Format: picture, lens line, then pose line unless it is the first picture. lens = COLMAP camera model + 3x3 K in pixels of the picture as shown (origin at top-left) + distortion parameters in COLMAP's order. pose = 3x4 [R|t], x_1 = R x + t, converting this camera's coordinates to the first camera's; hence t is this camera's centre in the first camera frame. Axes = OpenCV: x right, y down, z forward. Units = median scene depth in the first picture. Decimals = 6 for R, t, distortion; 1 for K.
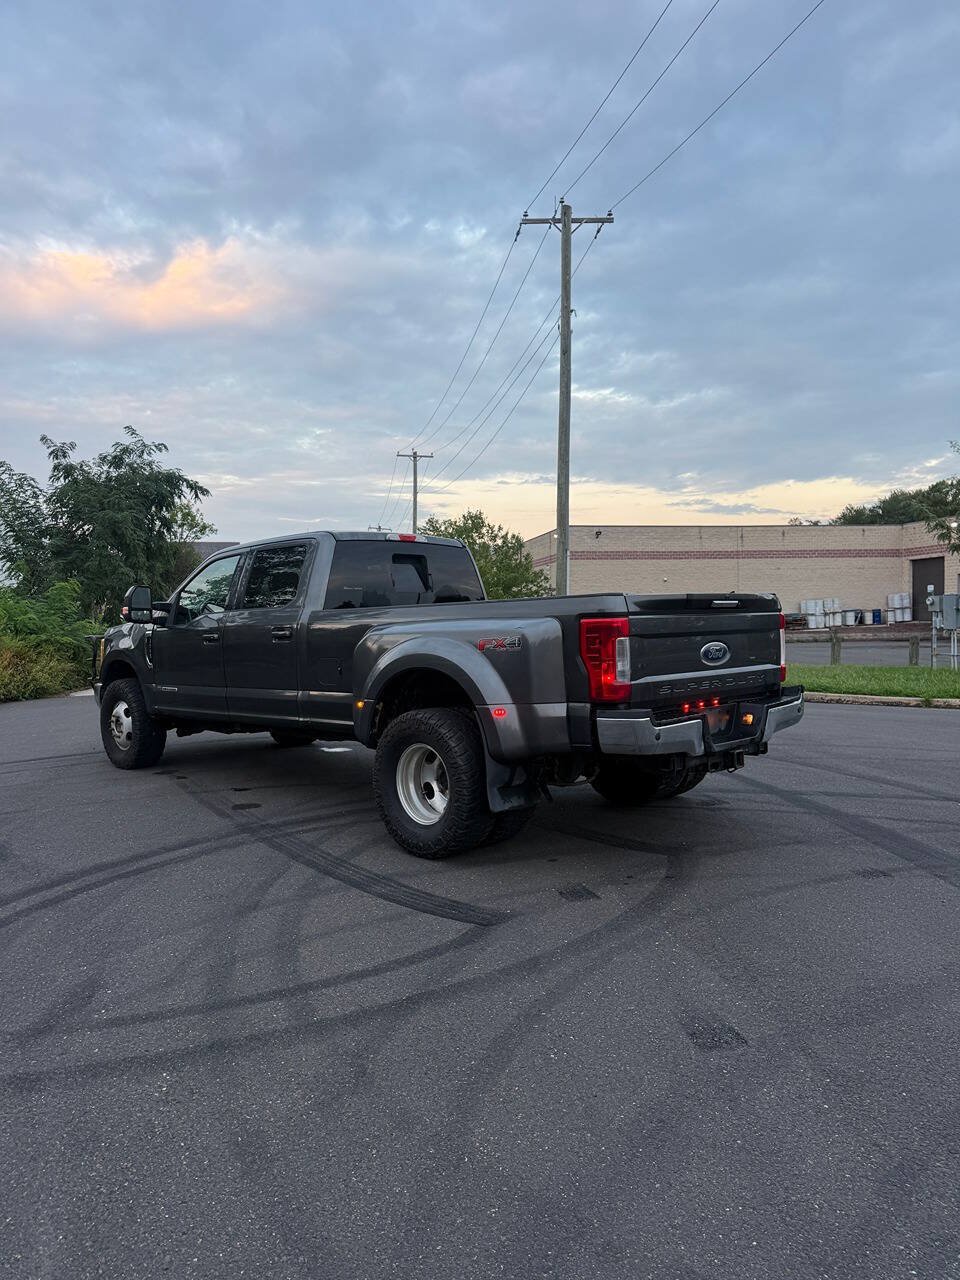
lens RADIAL K [[895.6, 0, 482.4], [0, 895.6, 664.4], [0, 0, 1]] dist [0.093467, -0.156689]
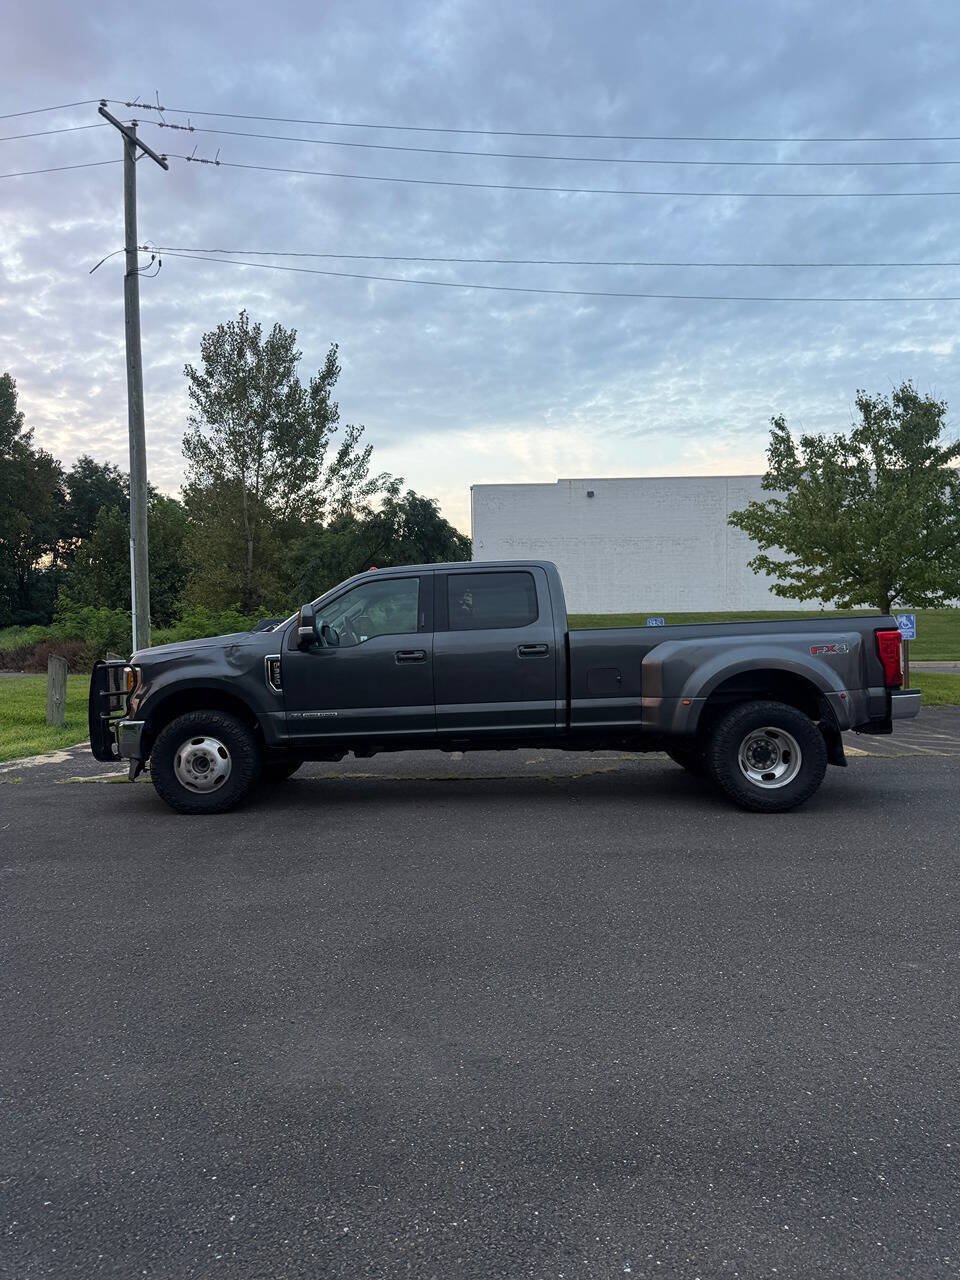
lens RADIAL K [[875.7, 0, 449.7], [0, 875.7, 681.0], [0, 0, 1]] dist [-0.052167, -0.002336]
pose [[0.716693, -0.019837, 0.697107, -1.007163], [0.045684, 0.998784, -0.018546, 0.018385], [-0.695891, 0.045138, 0.716728, 0.323150]]
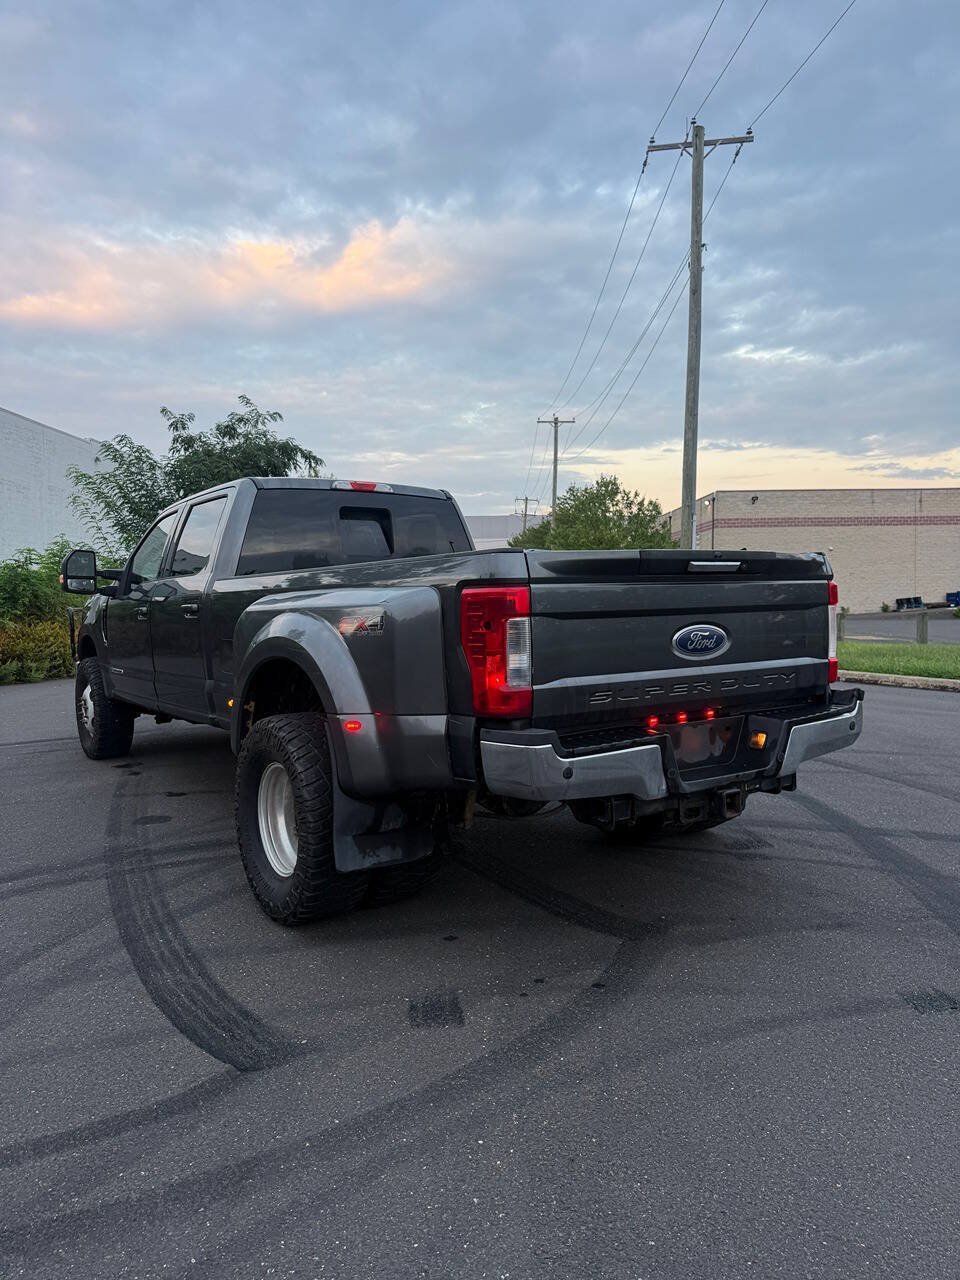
lens RADIAL K [[895.6, 0, 482.4], [0, 895.6, 664.4], [0, 0, 1]] dist [0.093467, -0.156689]
pose [[0.984181, 0.016691, -0.176380, 0.169992], [-0.011412, 0.999457, 0.030905, -0.011150], [0.176800, -0.028404, 0.983837, 0.250169]]
